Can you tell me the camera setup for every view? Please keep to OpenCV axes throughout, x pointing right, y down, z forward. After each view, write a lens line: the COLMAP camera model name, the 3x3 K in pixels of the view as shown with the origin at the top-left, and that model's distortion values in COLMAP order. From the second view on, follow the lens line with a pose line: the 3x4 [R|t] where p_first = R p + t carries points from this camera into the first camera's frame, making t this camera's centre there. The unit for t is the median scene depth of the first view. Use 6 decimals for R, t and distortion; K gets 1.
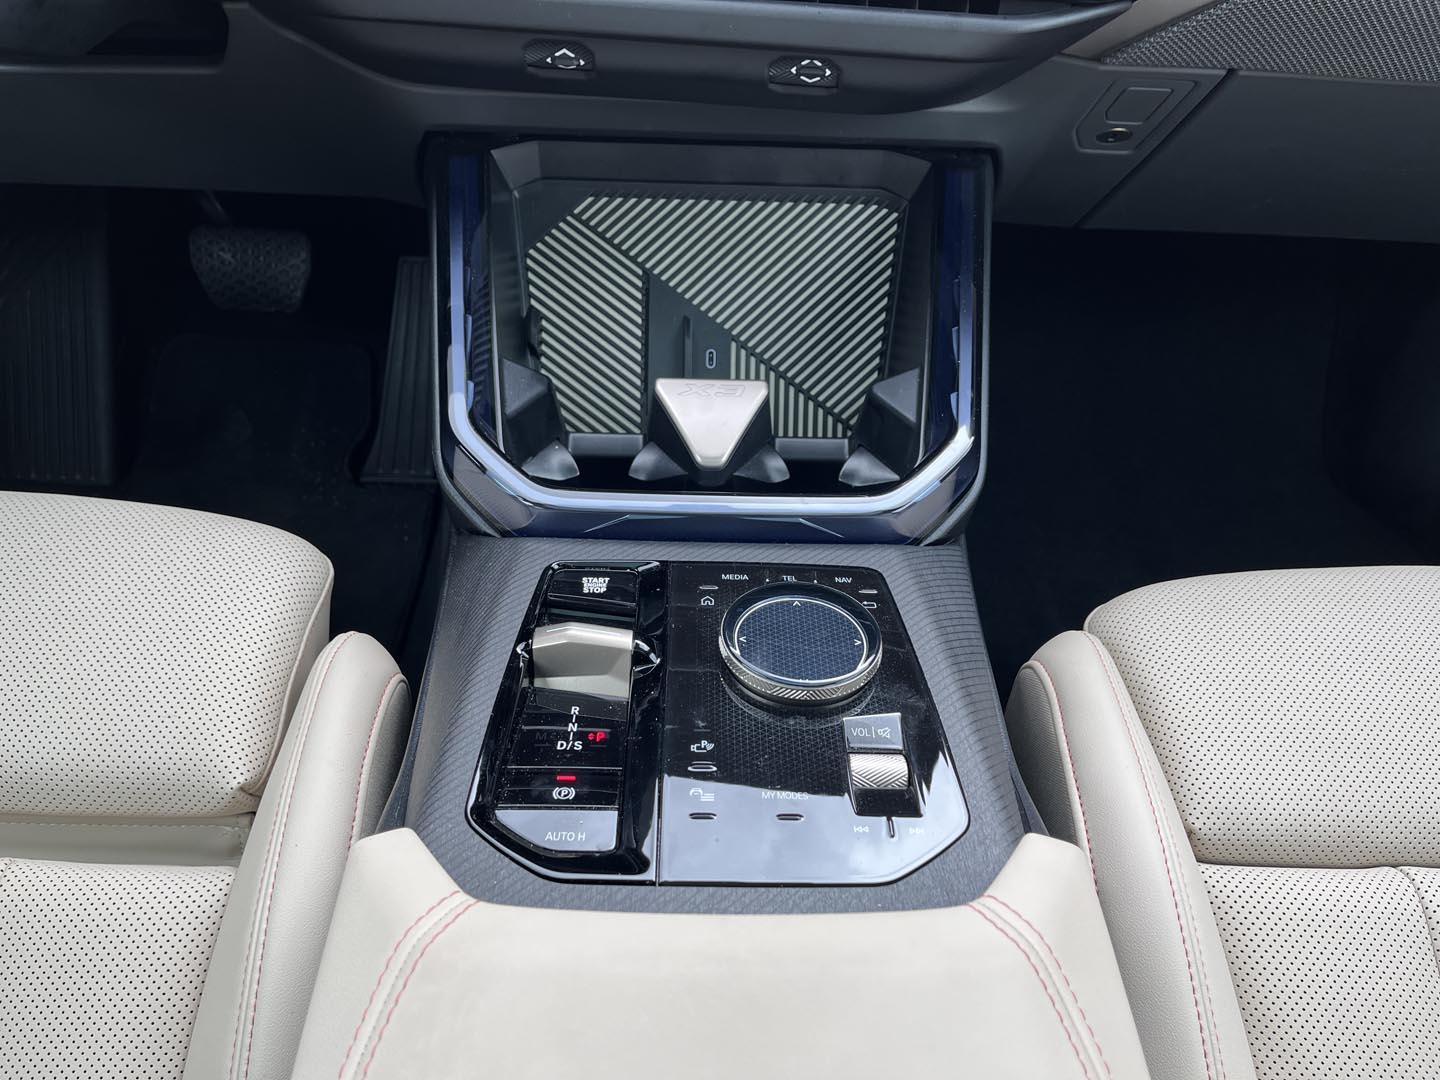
lens RADIAL K [[1731.0, 0, 712.3], [0, 1731.0, 710.0], [0, 0, 1]] dist [0.169843, -0.020872]
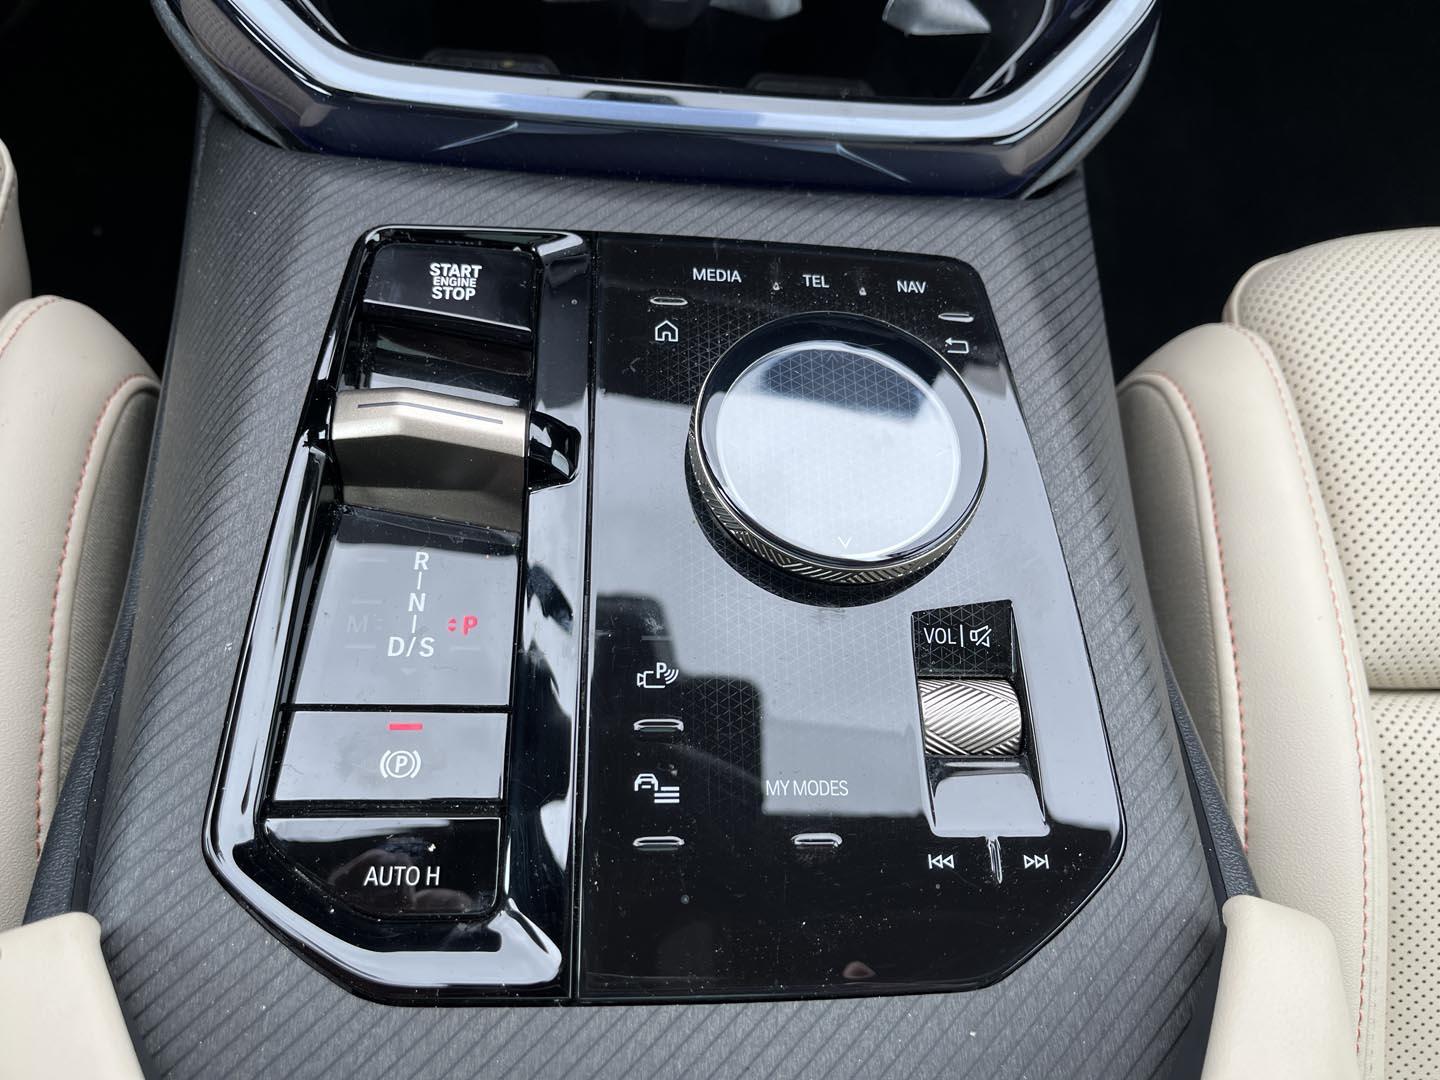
lens RADIAL K [[1122.6, 0, 695.7], [0, 1122.6, 562.6], [0, 0, 1]] dist [0.086219, -0.105901]
pose [[0.995927, 0.013316, 0.089175, -0.023768], [-0.053573, 0.882909, 0.466478, -0.162371], [-0.072522, -0.469355, 0.880026, 0.651883]]
